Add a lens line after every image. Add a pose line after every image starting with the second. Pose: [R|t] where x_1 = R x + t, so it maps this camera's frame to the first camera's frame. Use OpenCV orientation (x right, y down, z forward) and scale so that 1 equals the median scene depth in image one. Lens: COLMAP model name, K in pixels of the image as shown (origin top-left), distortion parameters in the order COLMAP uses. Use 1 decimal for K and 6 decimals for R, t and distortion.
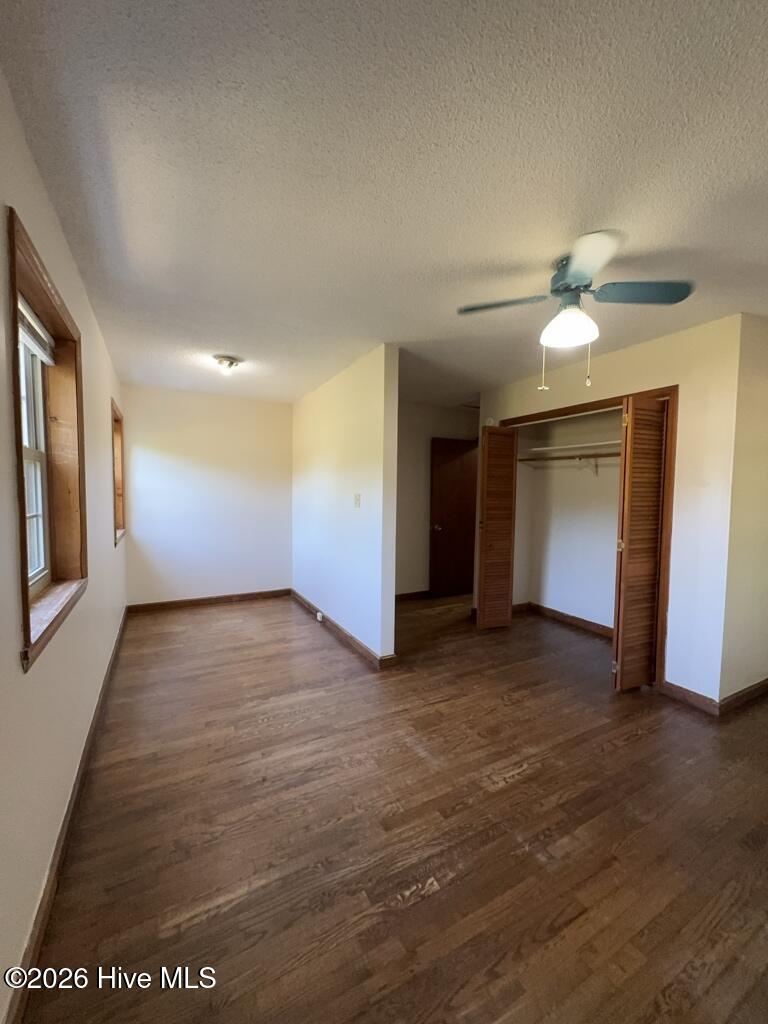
lens RADIAL K [[411.2, 0, 384.0], [0, 411.2, 512.0], [0, 0, 1]] dist [0.000116, 0.000325]
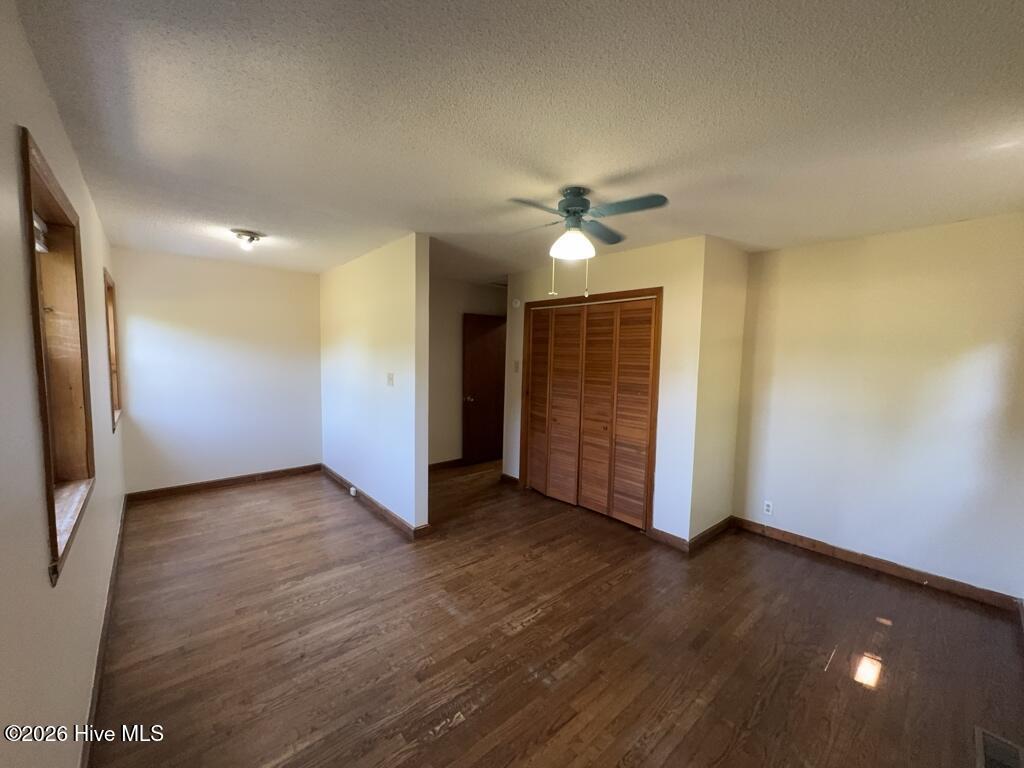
lens RADIAL K [[411.2, 0, 512.0], [0, 411.2, 384.0], [0, 0, 1]] dist [0.000116, 0.000325]
pose [[0.975333, -0.010505, 0.220488, 0.008380], [0.004412, 0.999595, 0.028111, -0.069178], [-0.220694, -0.026445, 0.974985, -0.119591]]
